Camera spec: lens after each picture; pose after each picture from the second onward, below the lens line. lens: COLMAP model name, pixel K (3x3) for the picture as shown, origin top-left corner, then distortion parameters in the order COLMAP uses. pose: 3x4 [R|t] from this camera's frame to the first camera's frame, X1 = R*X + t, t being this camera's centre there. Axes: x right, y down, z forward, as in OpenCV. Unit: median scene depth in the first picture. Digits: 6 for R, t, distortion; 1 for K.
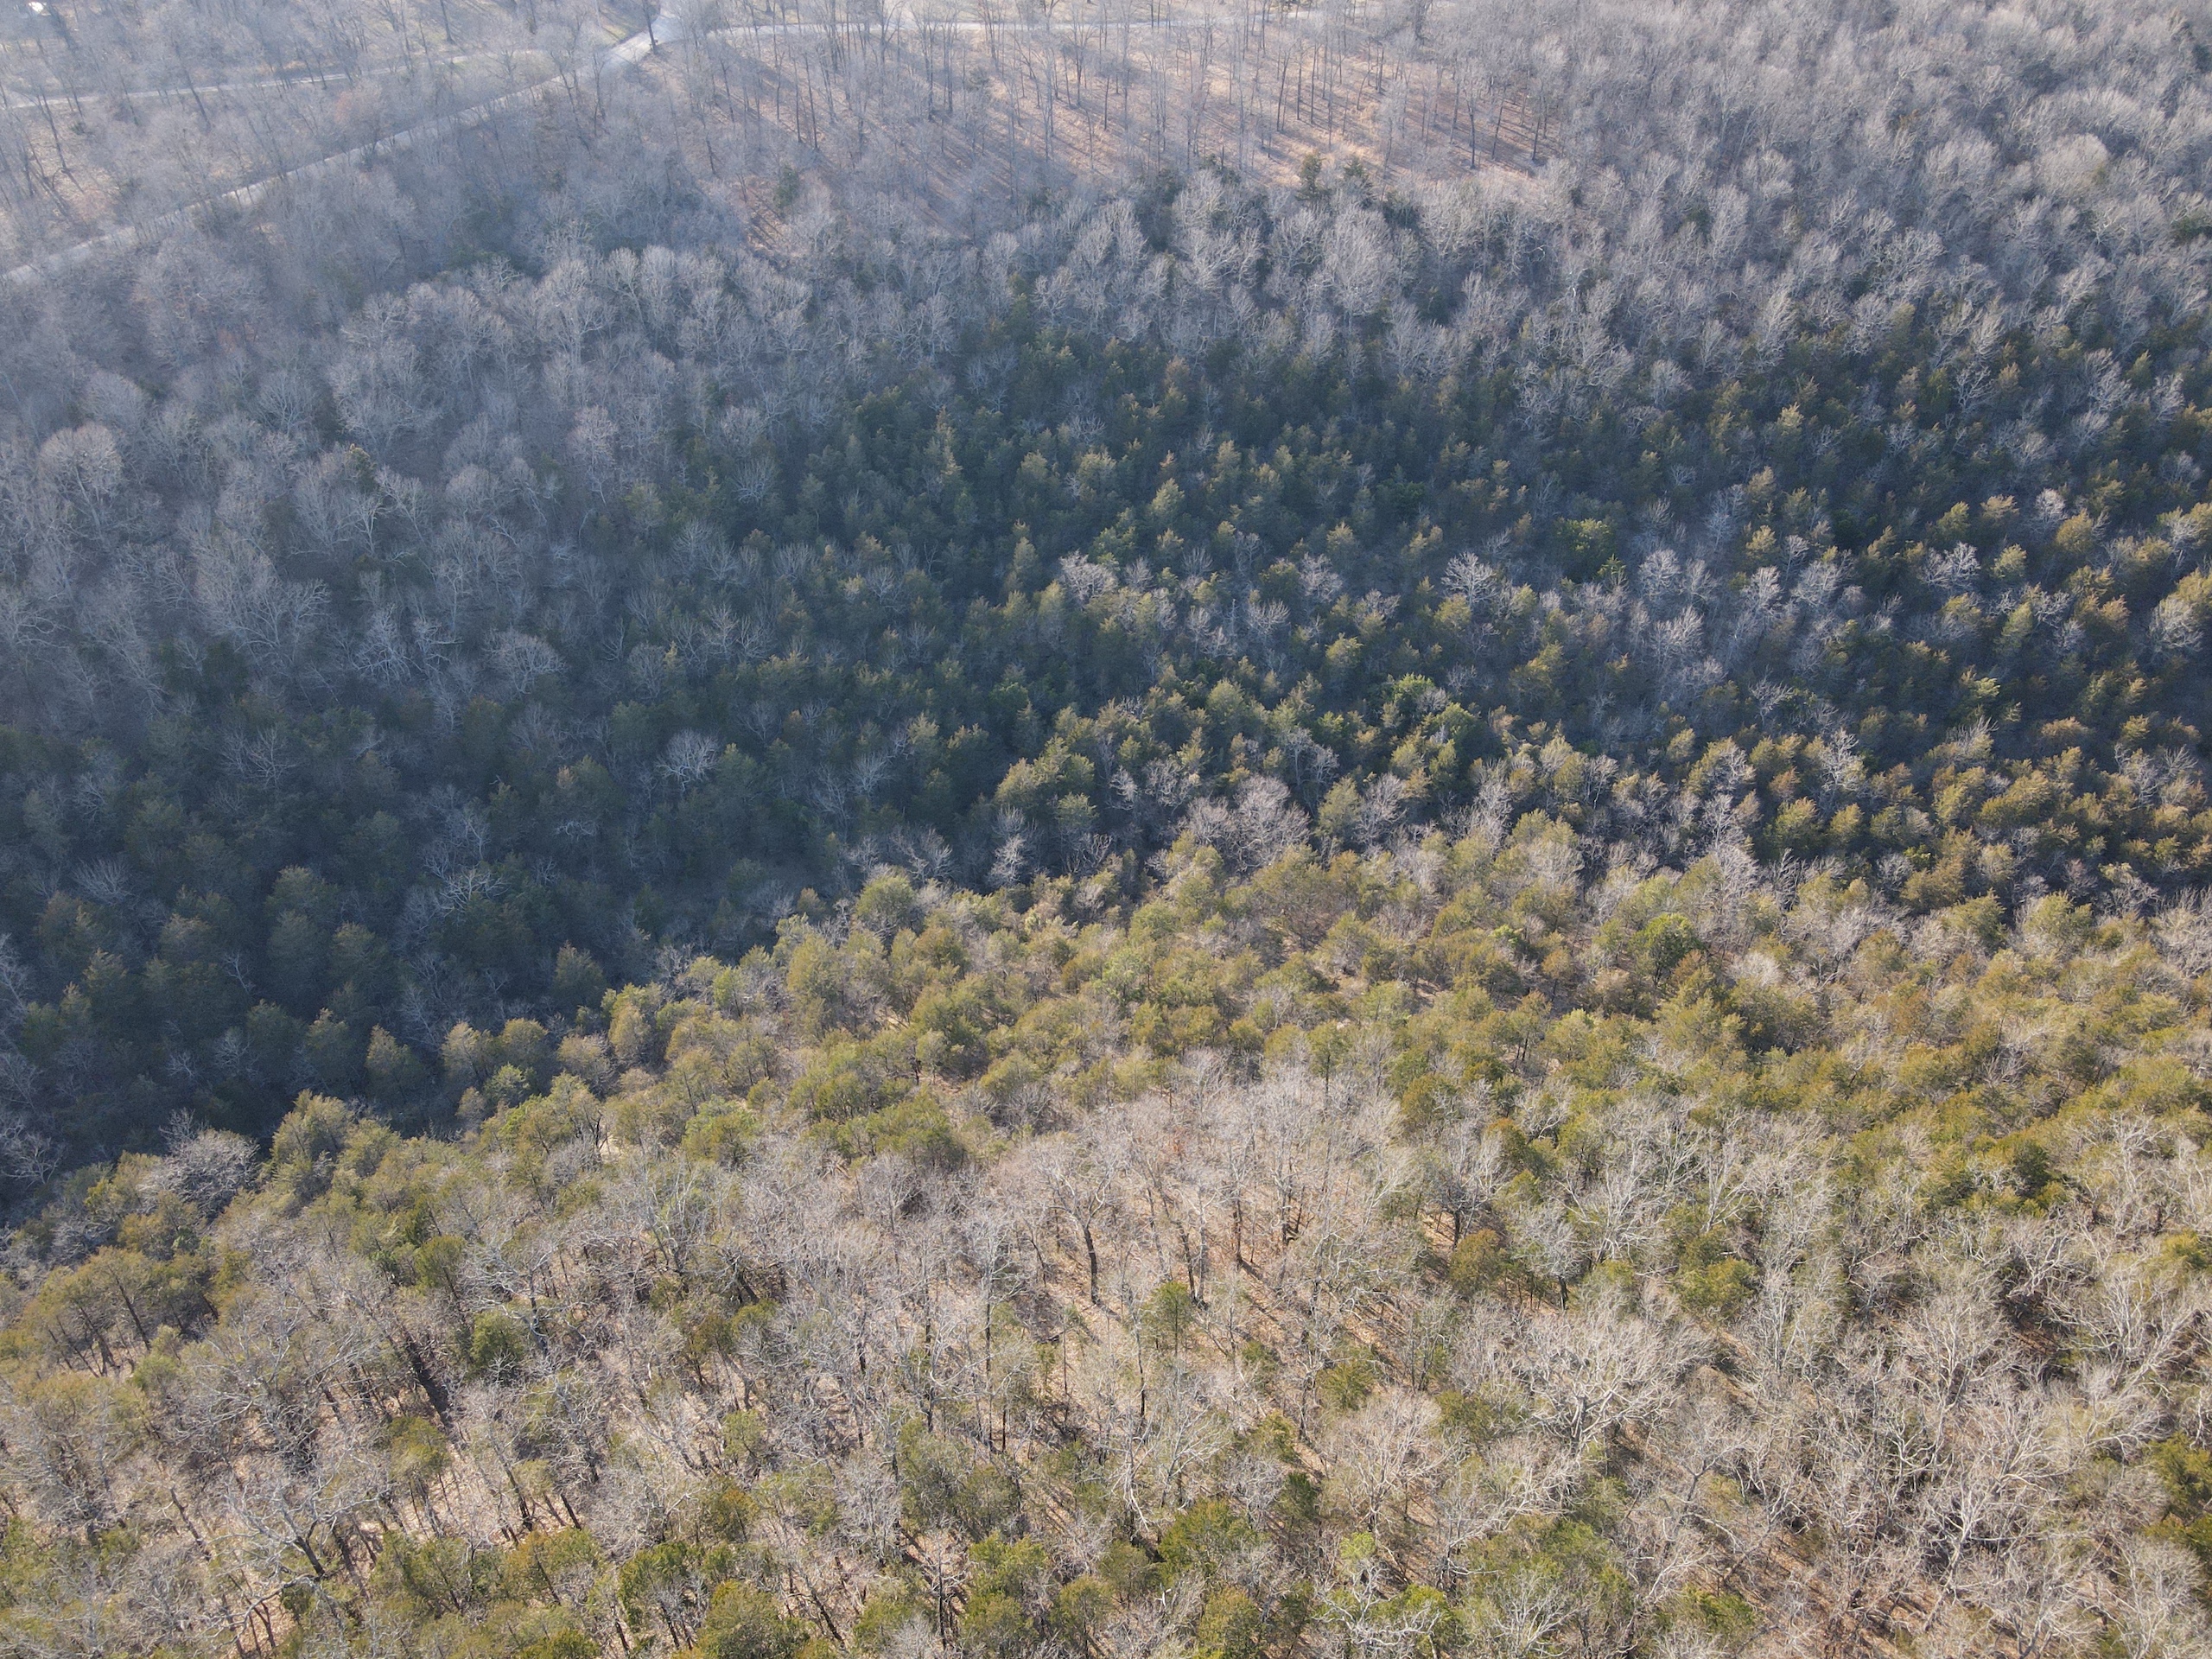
lens RADIAL K [[1633.9, 0, 1105.8], [0, 1633.9, 839.2], [0, 0, 1]] dist [0.007060, 0.013214]
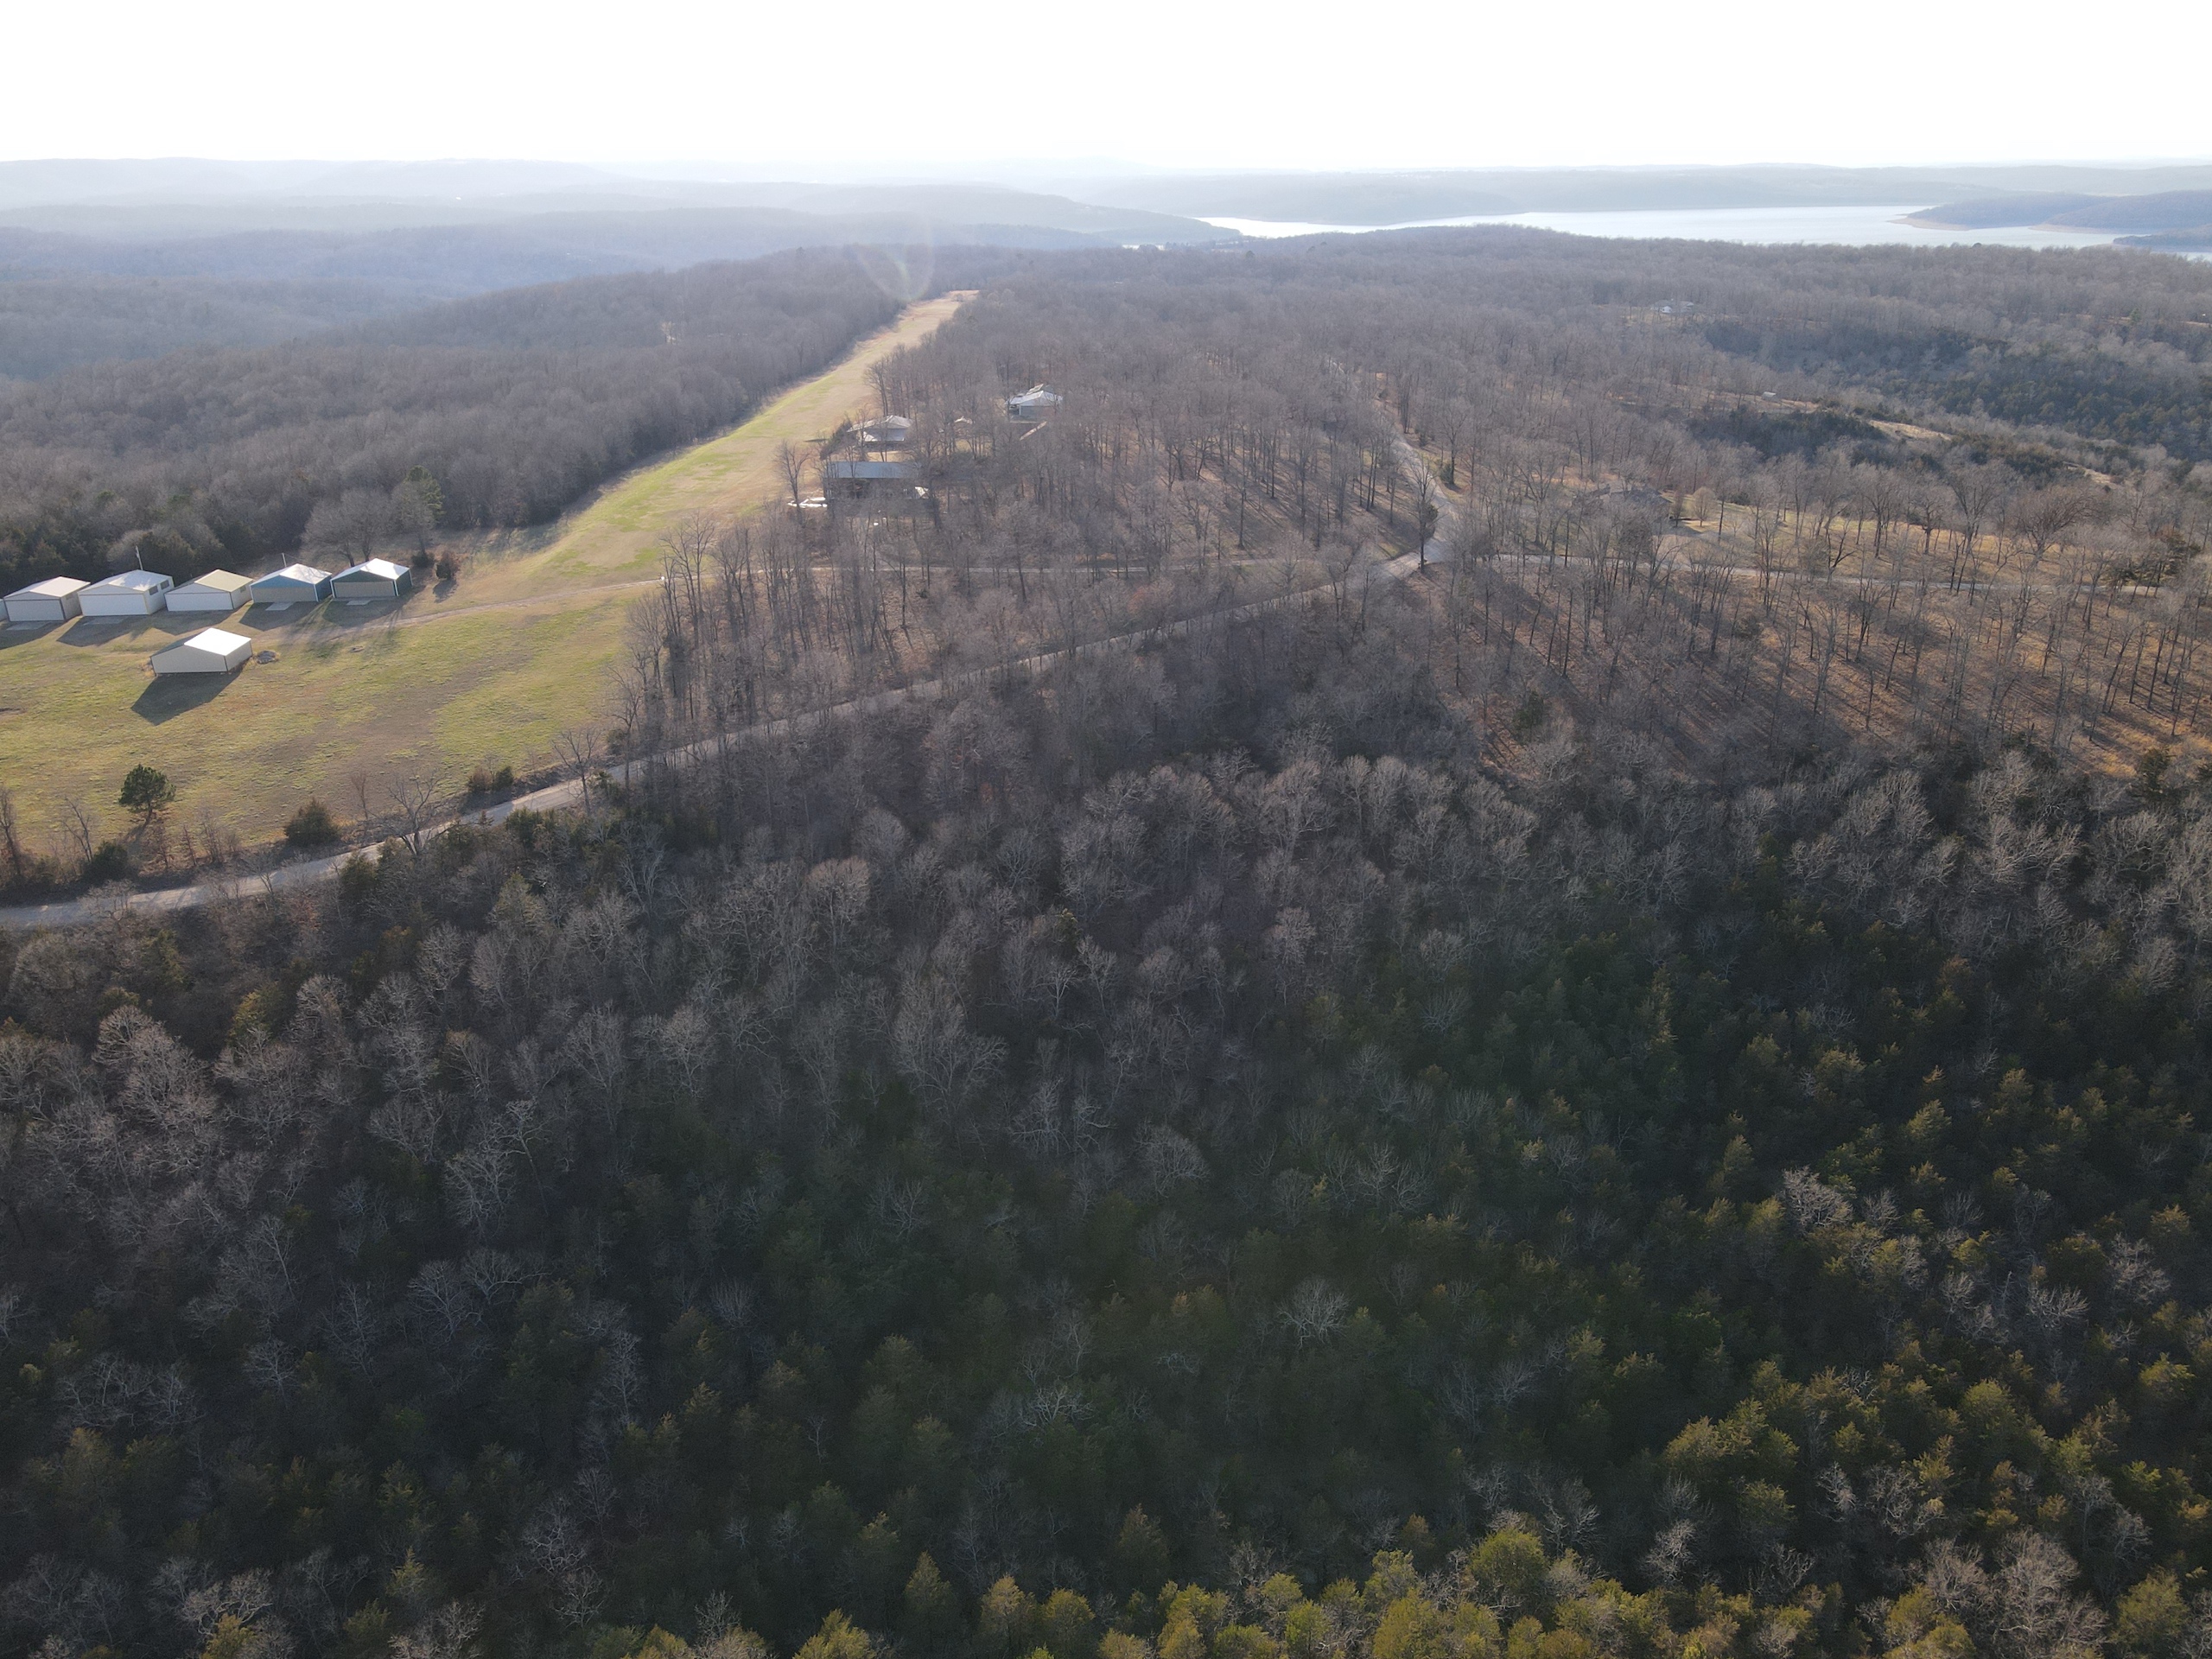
lens RADIAL K [[1633.9, 0, 1104.6], [0, 1633.9, 832.0], [0, 0, 1]] dist [0.007060, 0.013214]
pose [[0.909955, 0.149562, -0.386798, -0.047358], [-0.249002, 0.942905, -0.221196, -0.063561], [0.331632, 0.297592, 0.895243, 0.075205]]
